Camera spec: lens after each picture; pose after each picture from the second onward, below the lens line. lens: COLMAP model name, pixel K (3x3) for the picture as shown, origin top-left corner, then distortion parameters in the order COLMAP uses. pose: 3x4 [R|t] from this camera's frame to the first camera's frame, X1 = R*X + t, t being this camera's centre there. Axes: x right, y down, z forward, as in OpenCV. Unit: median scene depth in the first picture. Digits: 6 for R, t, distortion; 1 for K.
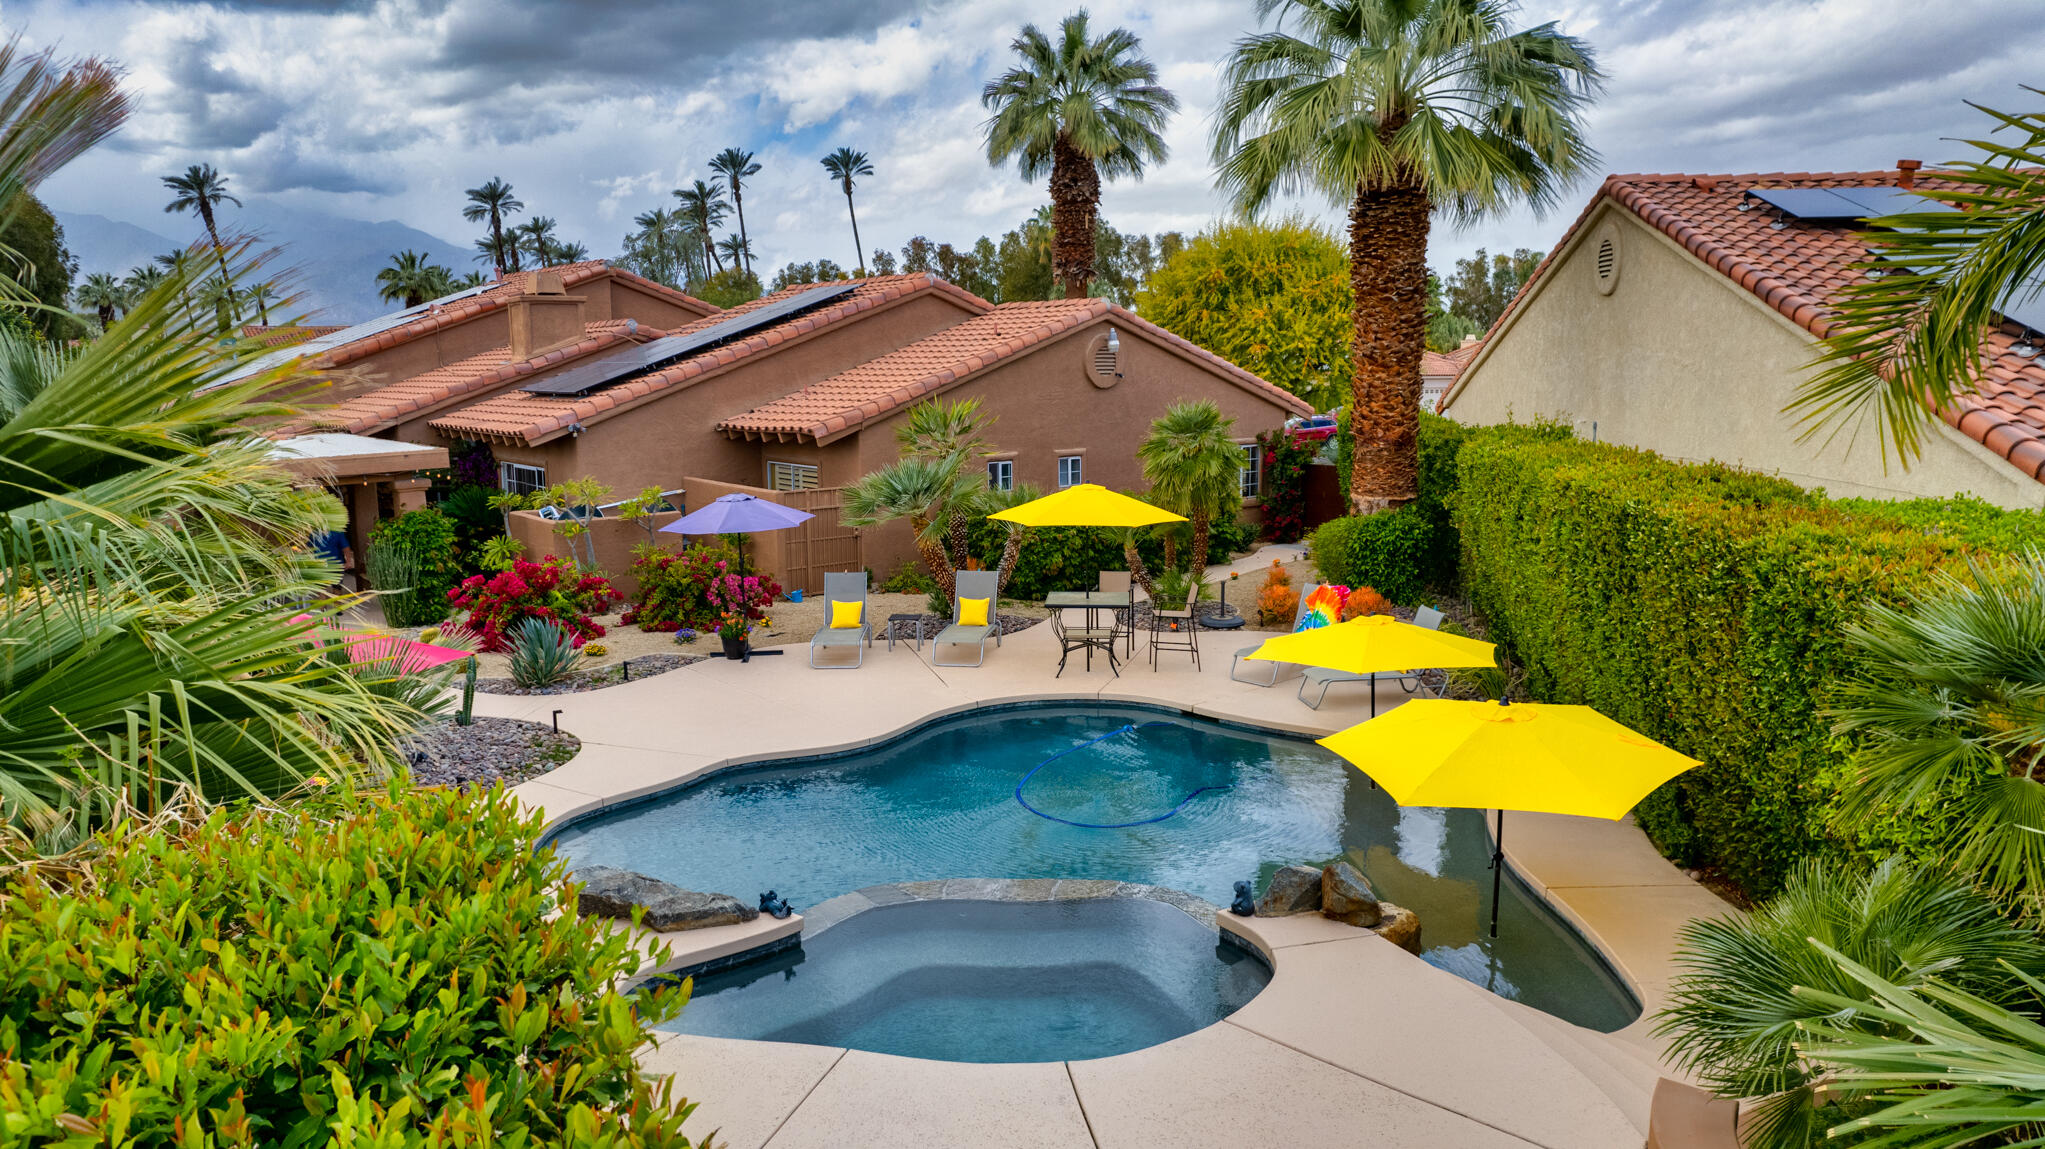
lens RADIAL K [[1241.8, 0, 1022.5], [0, 1241.8, 574.5], [0, 0, 1]] dist [-0.071831, 0.090383]
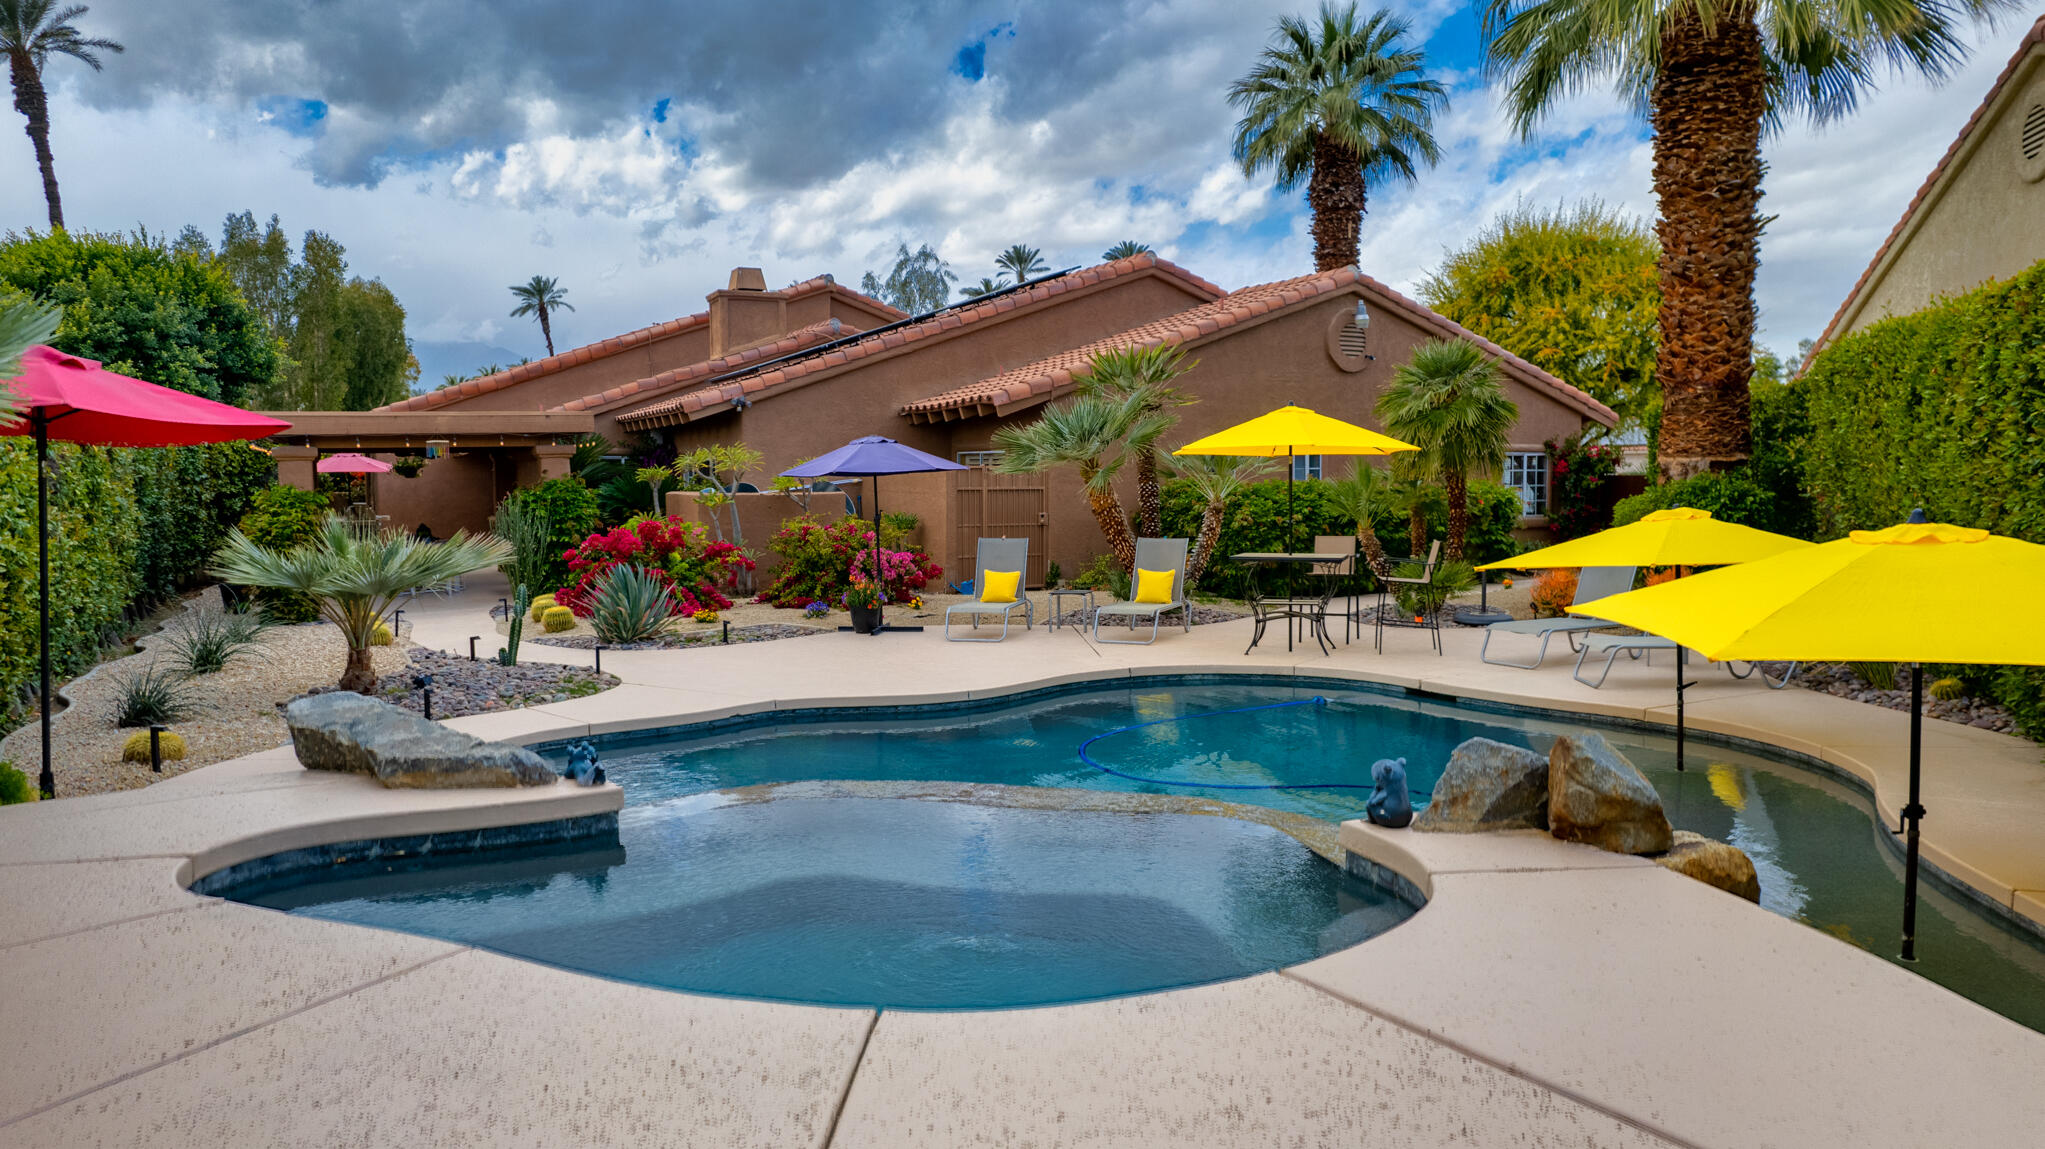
lens RADIAL K [[1287.1, 0, 1022.5], [0, 1287.1, 574.5], [0, 0, 1]] dist [-0.084396, 0.062270]
pose [[0.976376, 0.014882, -0.215565, 0.051295], [-0.030643, 0.997079, -0.069961, 0.076660], [0.213894, 0.074914, 0.973980, 0.156944]]
